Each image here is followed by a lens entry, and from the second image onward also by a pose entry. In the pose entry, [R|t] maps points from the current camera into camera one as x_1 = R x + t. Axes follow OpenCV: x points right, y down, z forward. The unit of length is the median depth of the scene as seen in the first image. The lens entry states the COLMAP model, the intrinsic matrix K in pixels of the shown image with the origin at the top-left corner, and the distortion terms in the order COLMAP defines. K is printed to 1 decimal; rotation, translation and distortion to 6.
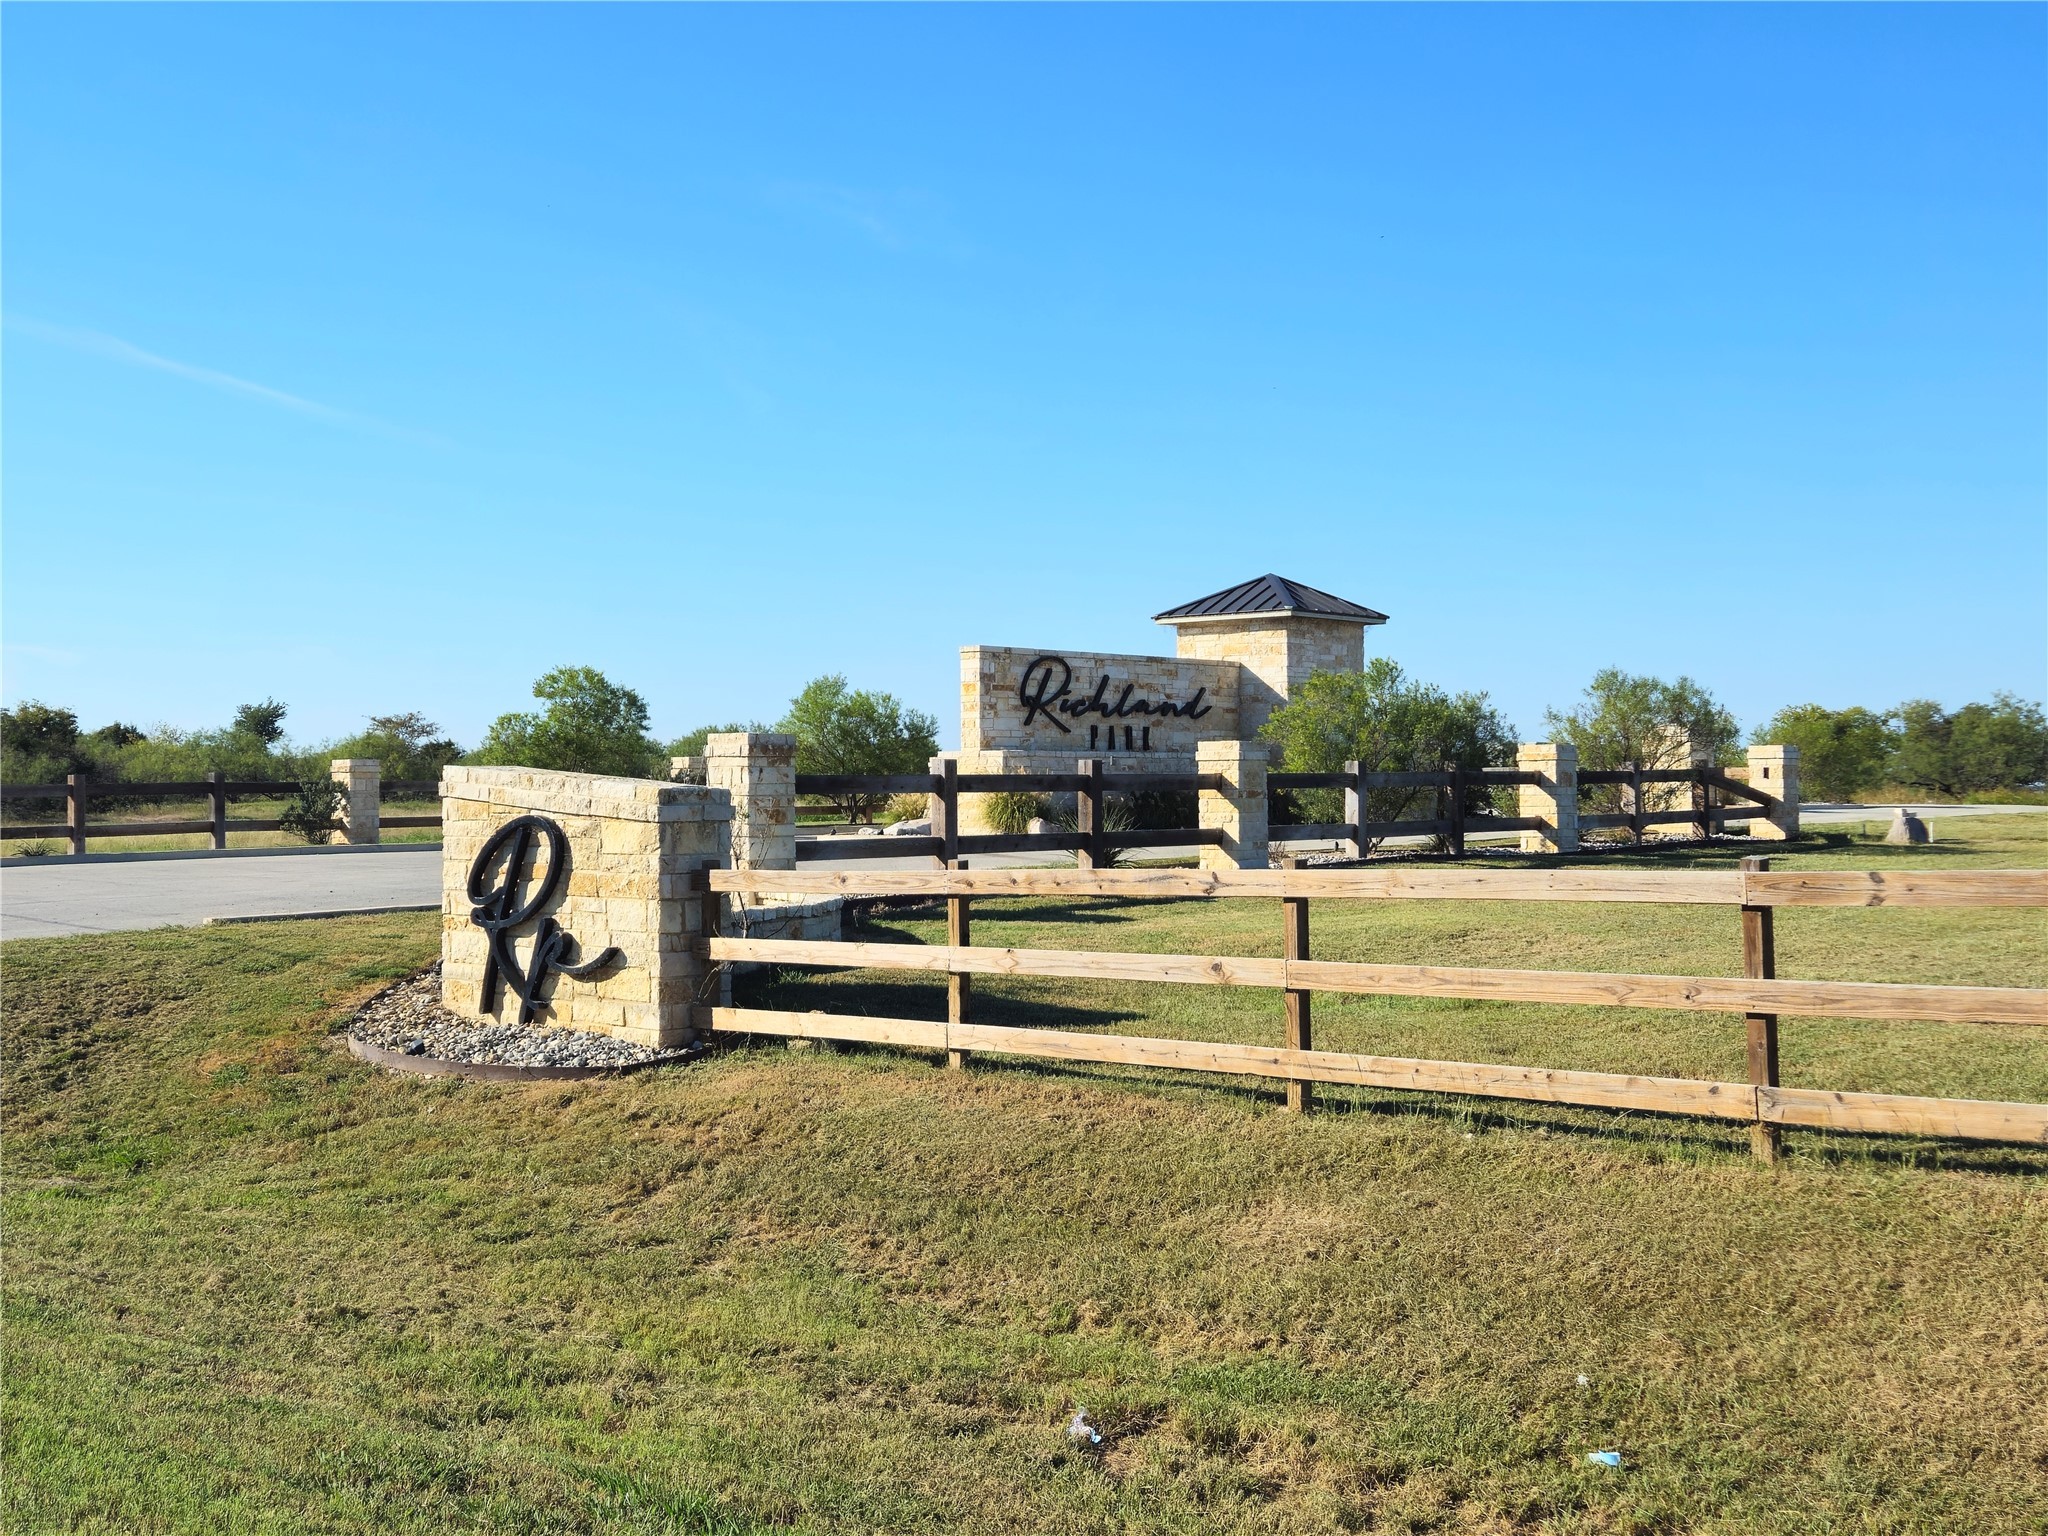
lens RADIAL K [[3075.2, 0, 1024.0], [0, 3075.2, 768.0], [0, 0, 1]] dist [0.073208, -0.063609]
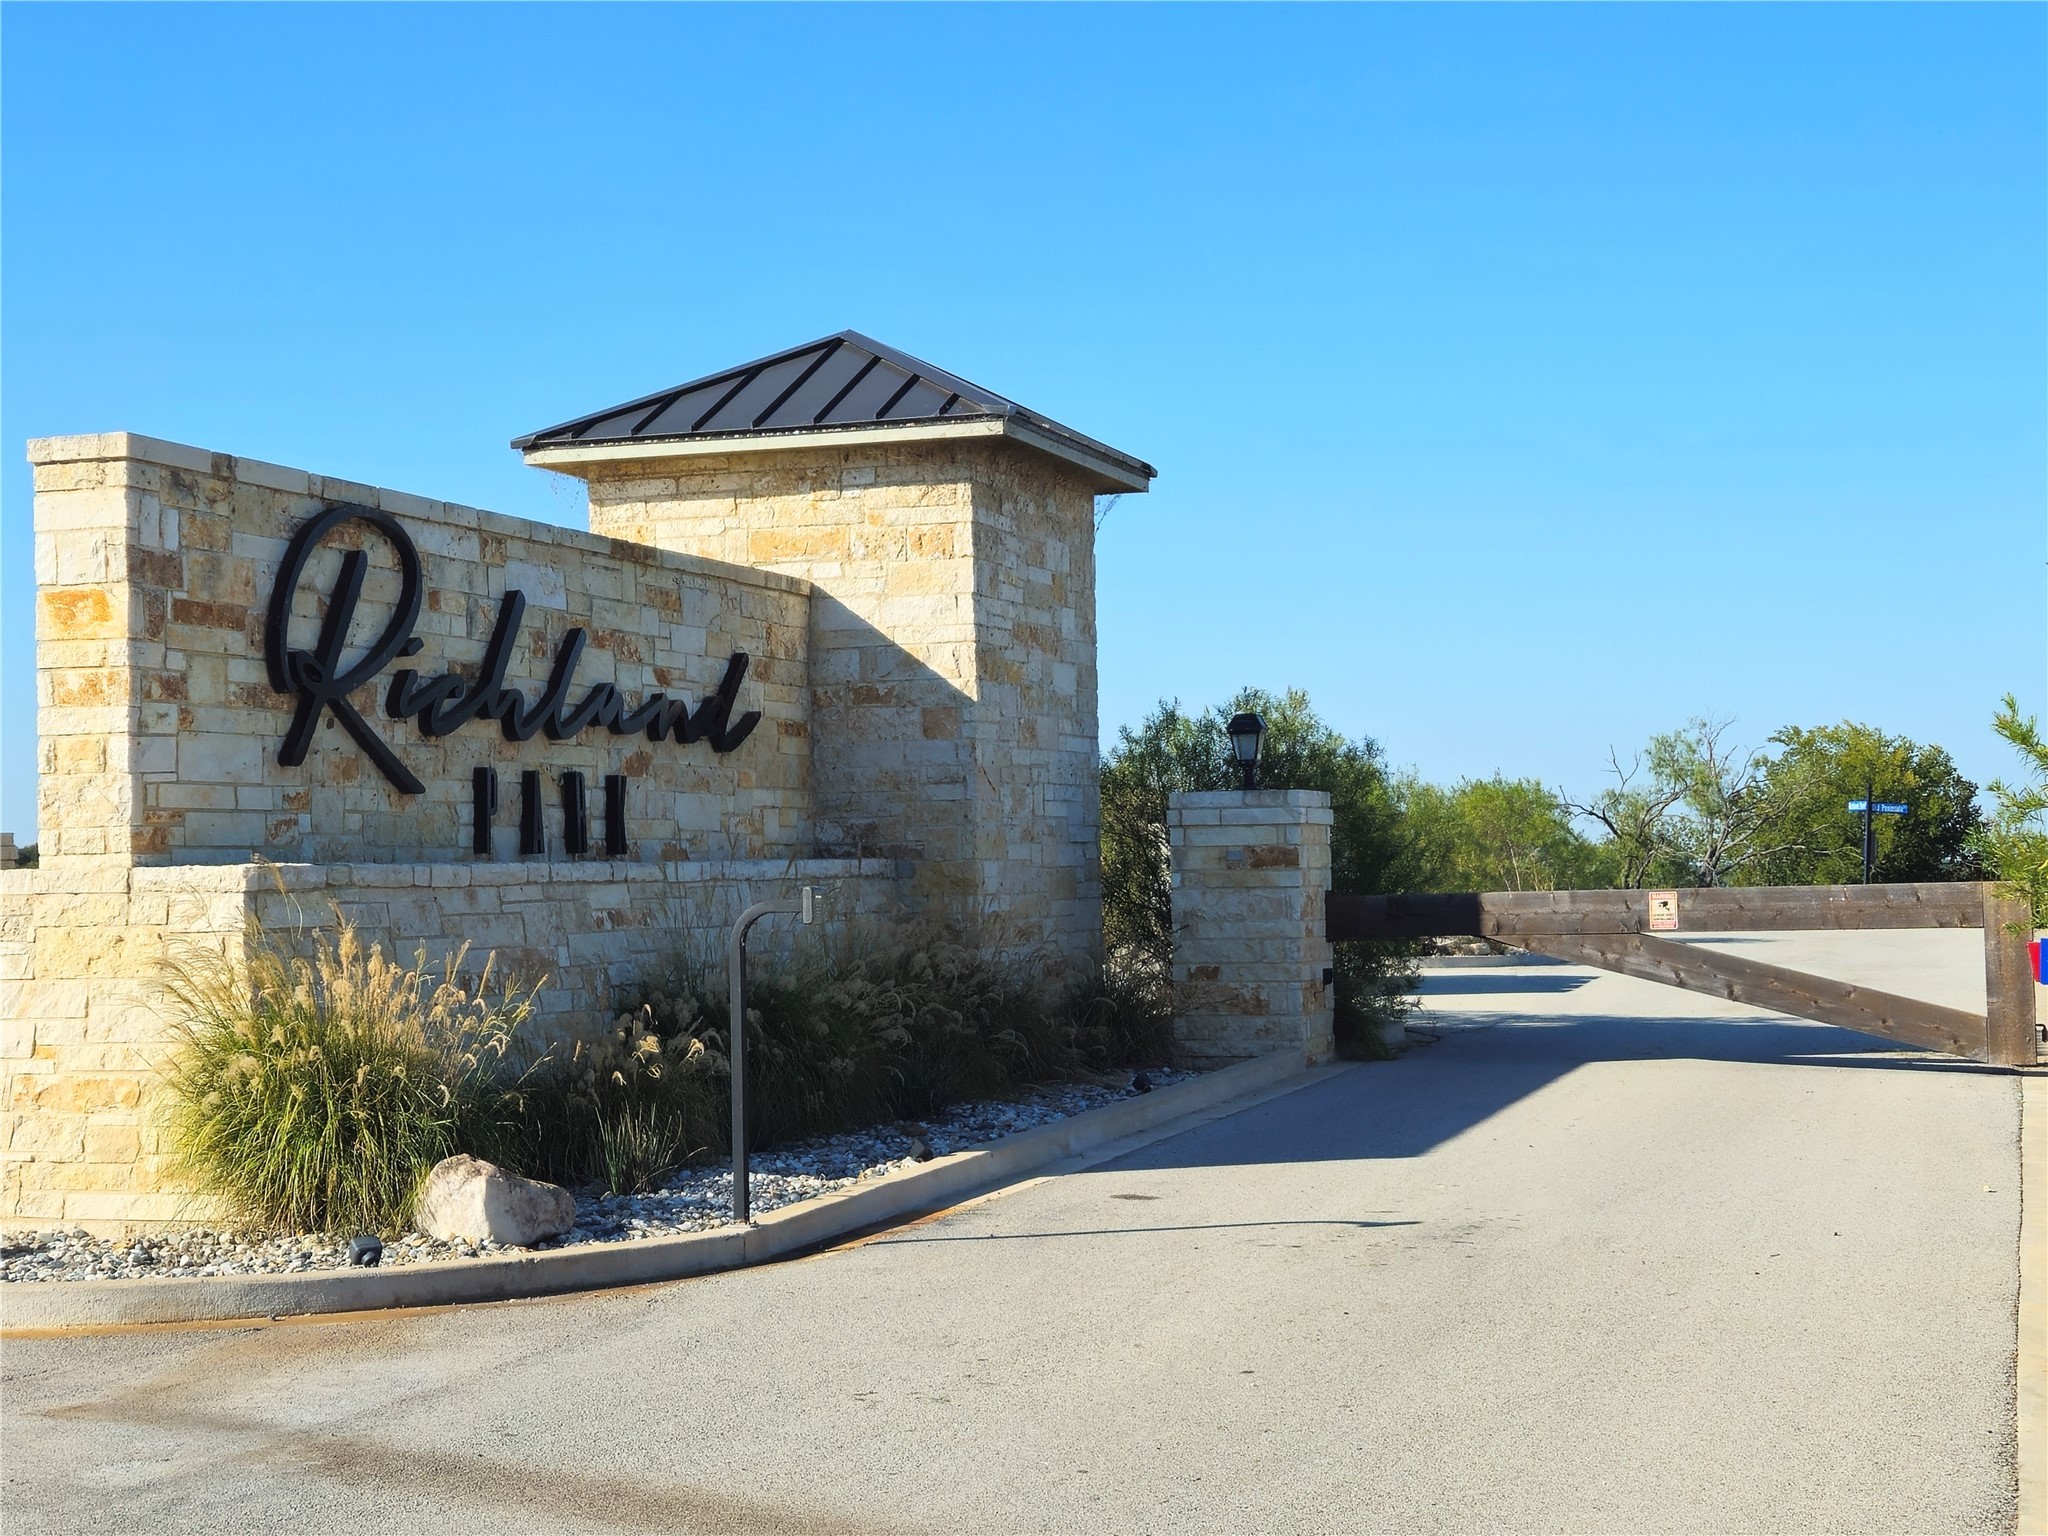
lens RADIAL K [[3075.2, 0, 1024.0], [0, 3075.2, 768.0], [0, 0, 1]] dist [0.073208, -0.063609]
pose [[0.897256, 0.000966, 0.441510, -0.048763], [0.010530, 0.999666, -0.023585, -0.005757], [-0.441386, 0.025811, 0.896946, 0.621310]]
